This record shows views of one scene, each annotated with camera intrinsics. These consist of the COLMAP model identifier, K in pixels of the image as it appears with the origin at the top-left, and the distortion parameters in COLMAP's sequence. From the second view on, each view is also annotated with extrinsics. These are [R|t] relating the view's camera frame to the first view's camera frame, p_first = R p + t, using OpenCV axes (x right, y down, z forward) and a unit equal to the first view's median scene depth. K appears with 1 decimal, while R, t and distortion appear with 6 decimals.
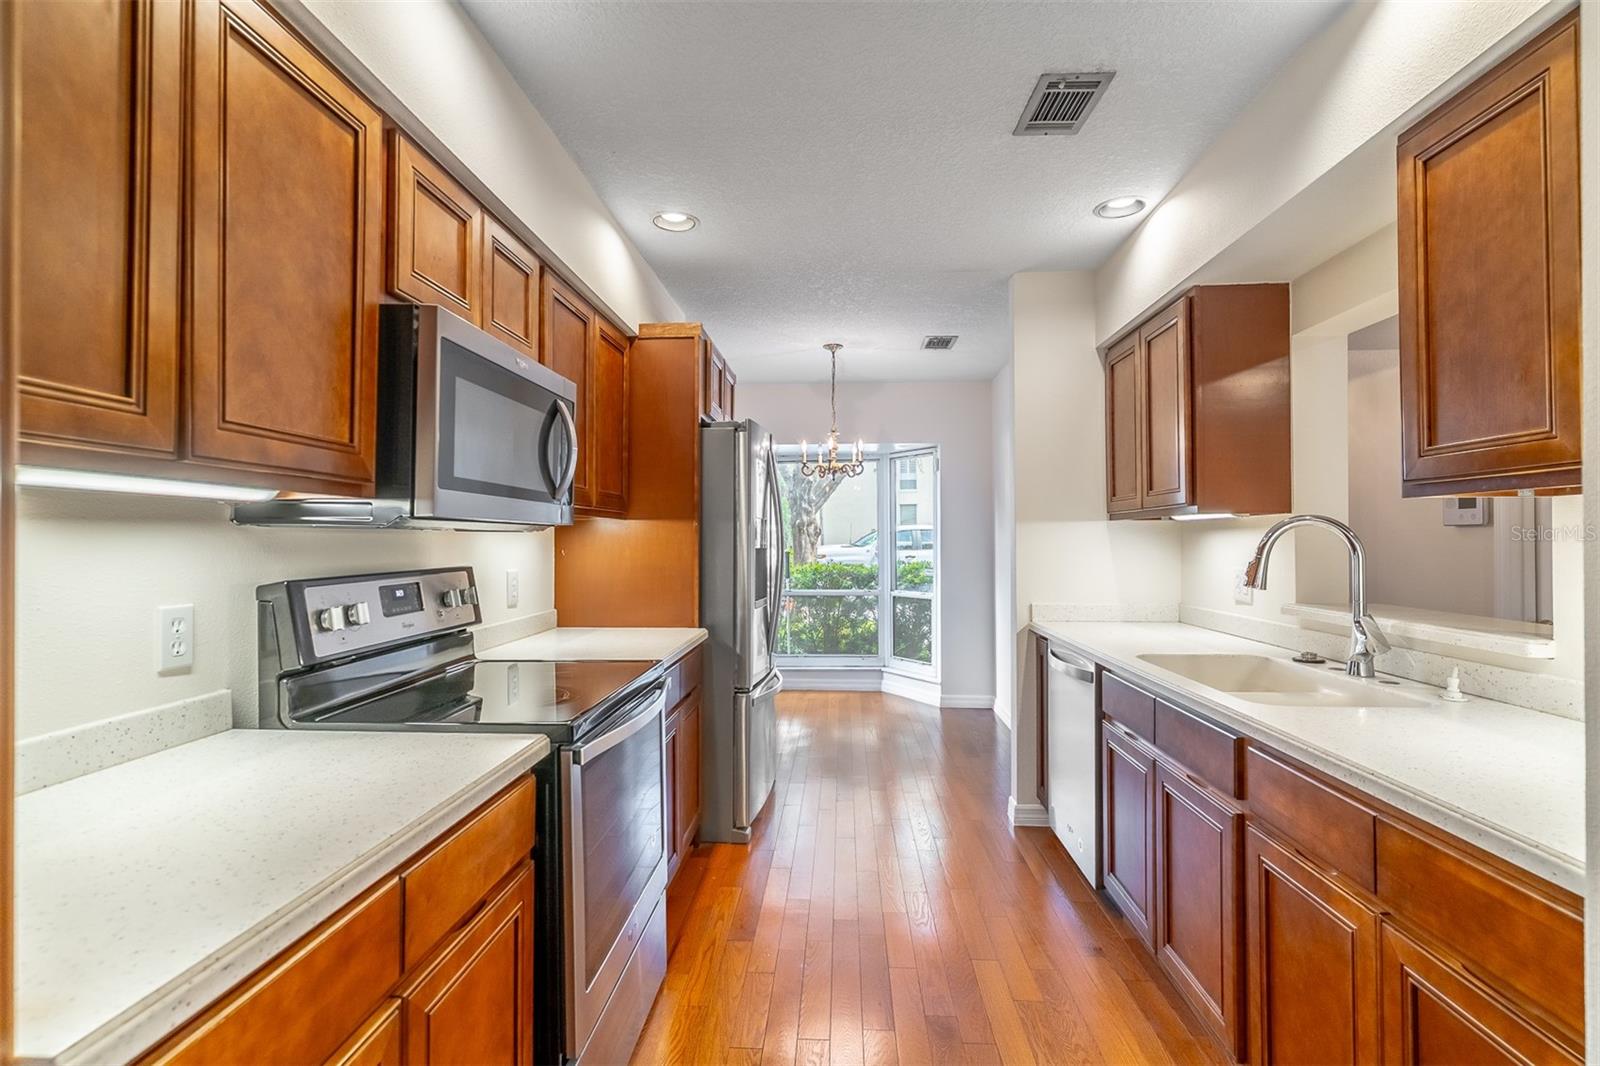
lens RADIAL K [[766.1, 0, 795.2], [0, 766.1, 535.9], [0, 0, 1]] dist [0.003451, -0.000197]
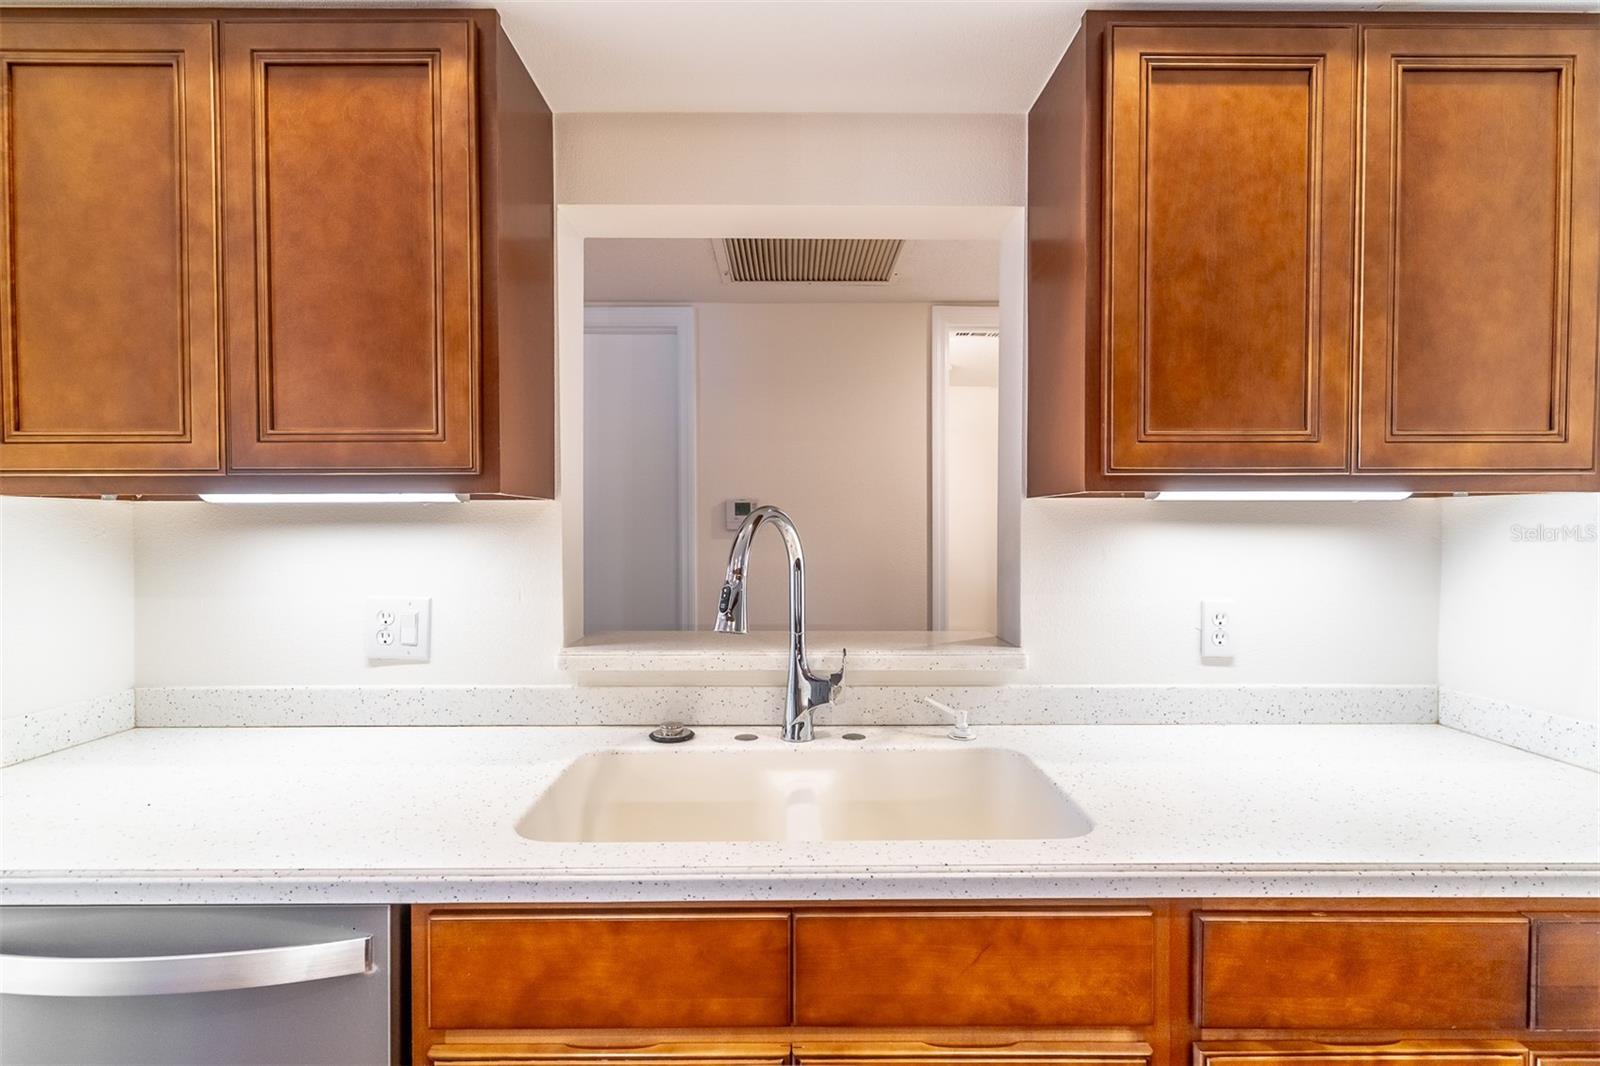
lens RADIAL K [[734.0, 0, 797.5], [0, 734.0, 553.2], [0, 0, 1]] dist [0.006327, 0.000221]
pose [[-0.066581, -0.004800, 0.997769, 0.088131], [-0.005917, 0.999973, 0.004415, 0.011941], [-0.997763, -0.005609, -0.066608, 1.491480]]
